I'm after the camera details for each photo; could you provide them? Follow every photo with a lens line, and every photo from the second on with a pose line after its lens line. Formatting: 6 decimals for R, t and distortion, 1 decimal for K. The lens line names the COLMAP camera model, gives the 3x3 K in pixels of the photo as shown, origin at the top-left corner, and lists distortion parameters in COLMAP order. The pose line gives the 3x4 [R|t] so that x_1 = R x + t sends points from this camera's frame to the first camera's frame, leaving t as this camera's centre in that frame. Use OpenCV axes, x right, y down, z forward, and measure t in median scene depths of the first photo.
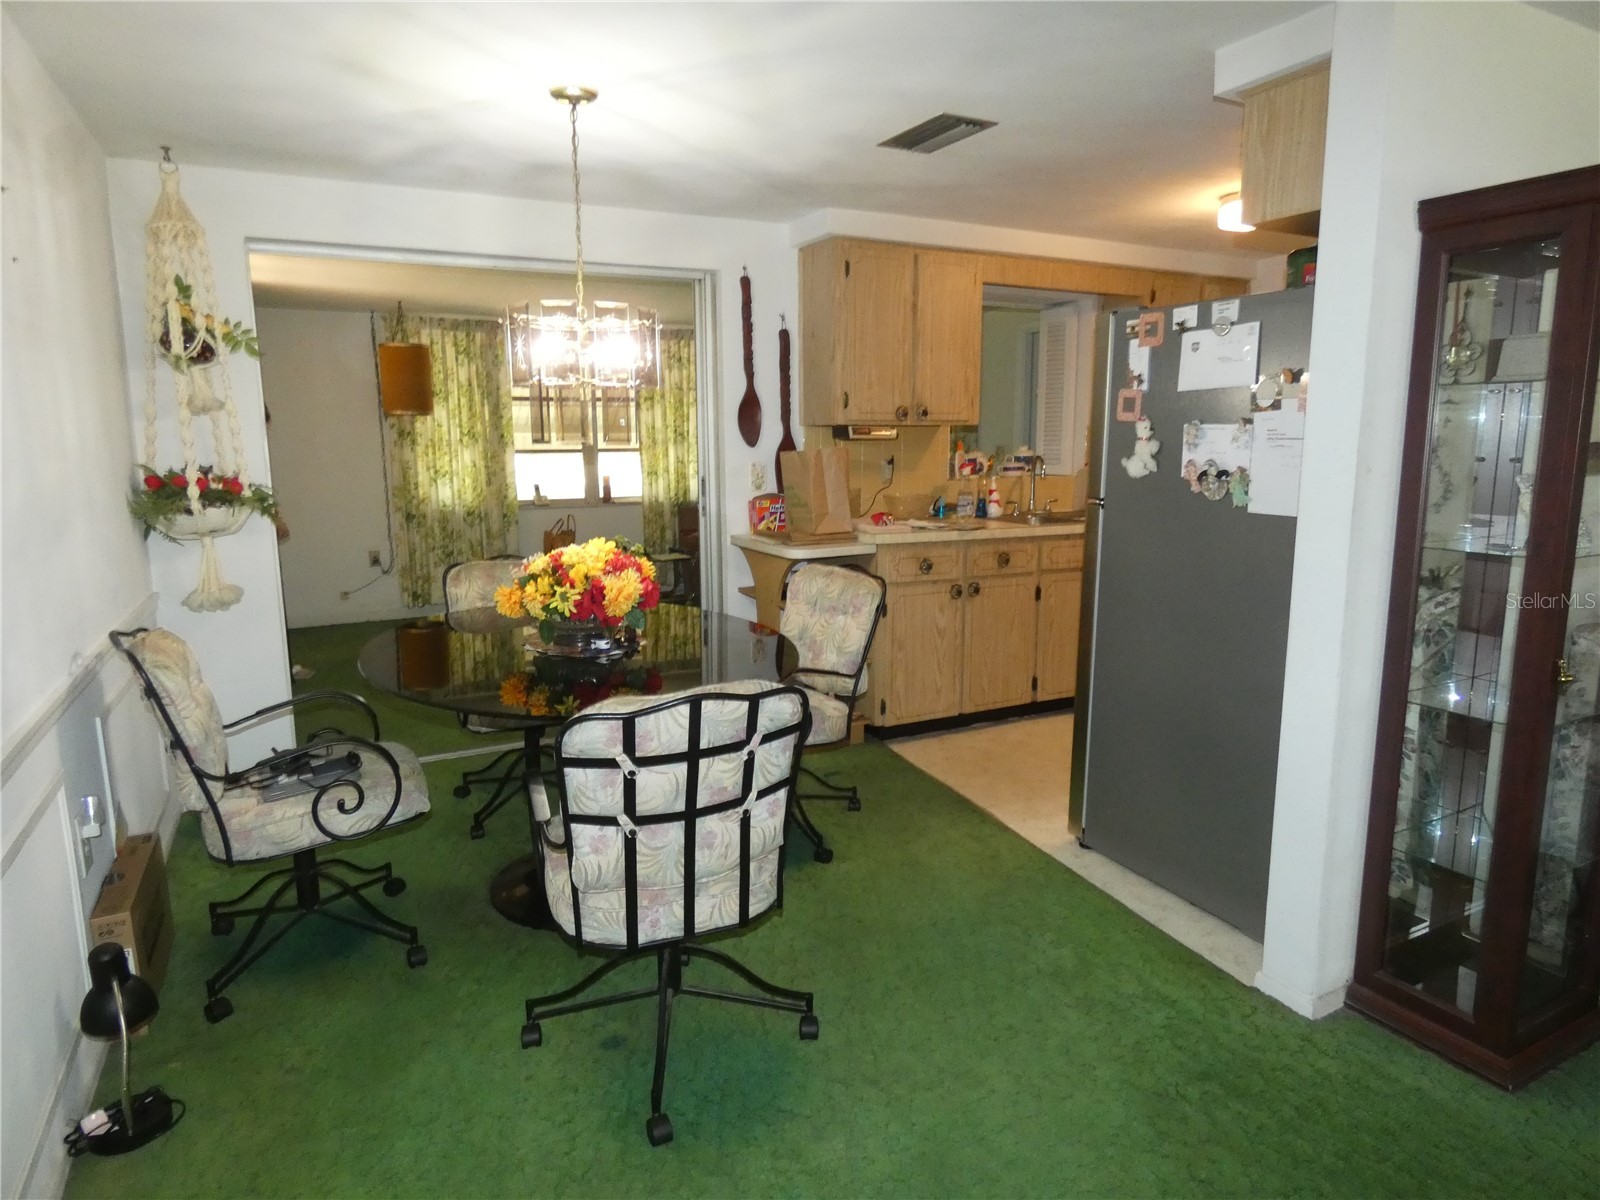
lens RADIAL K [[956.0, 0, 794.3], [0, 956.0, 597.2], [0, 0, 1]] dist [-0.009099, 0.006766]
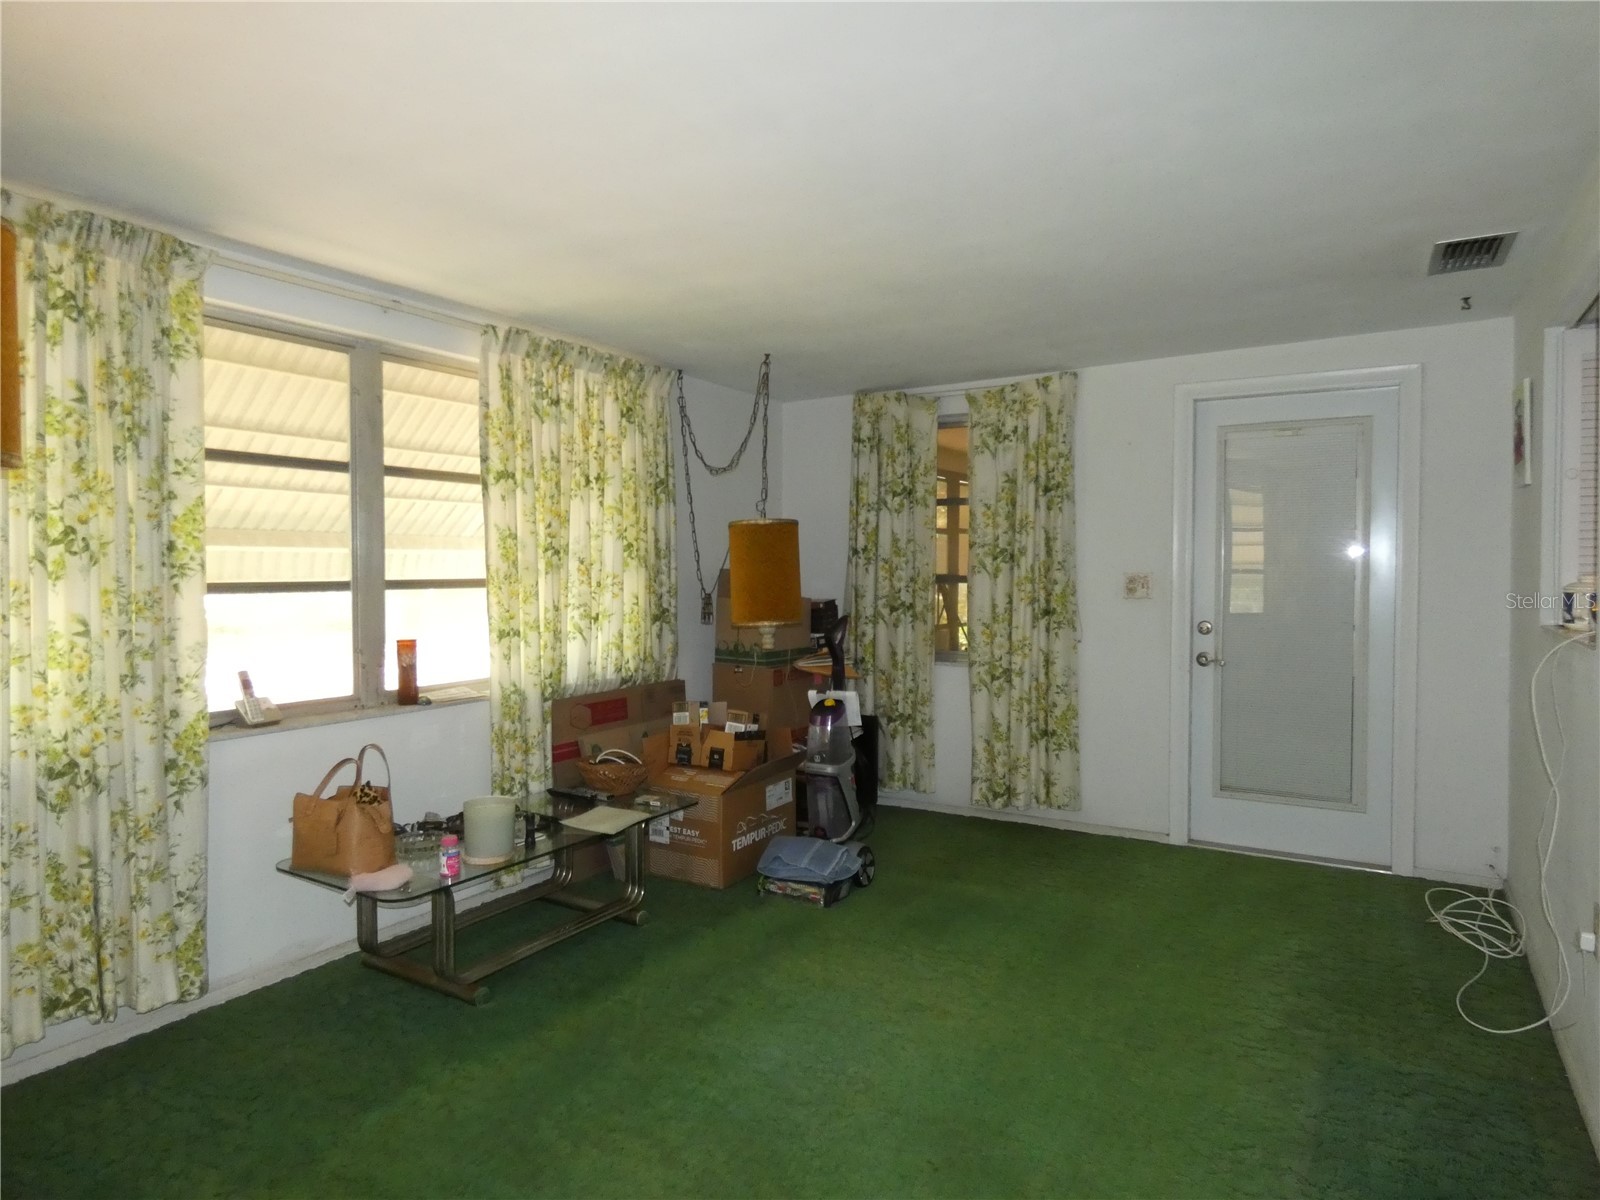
lens RADIAL K [[956.0, 0, 803.5], [0, 956.0, 593.0], [0, 0, 1]] dist [-0.009099, 0.006766]
pose [[0.861503, -0.002544, 0.507746, -0.282560], [0.068096, 0.991532, -0.110573, -0.094764], [-0.503165, 0.129835, 0.854382, 0.569787]]
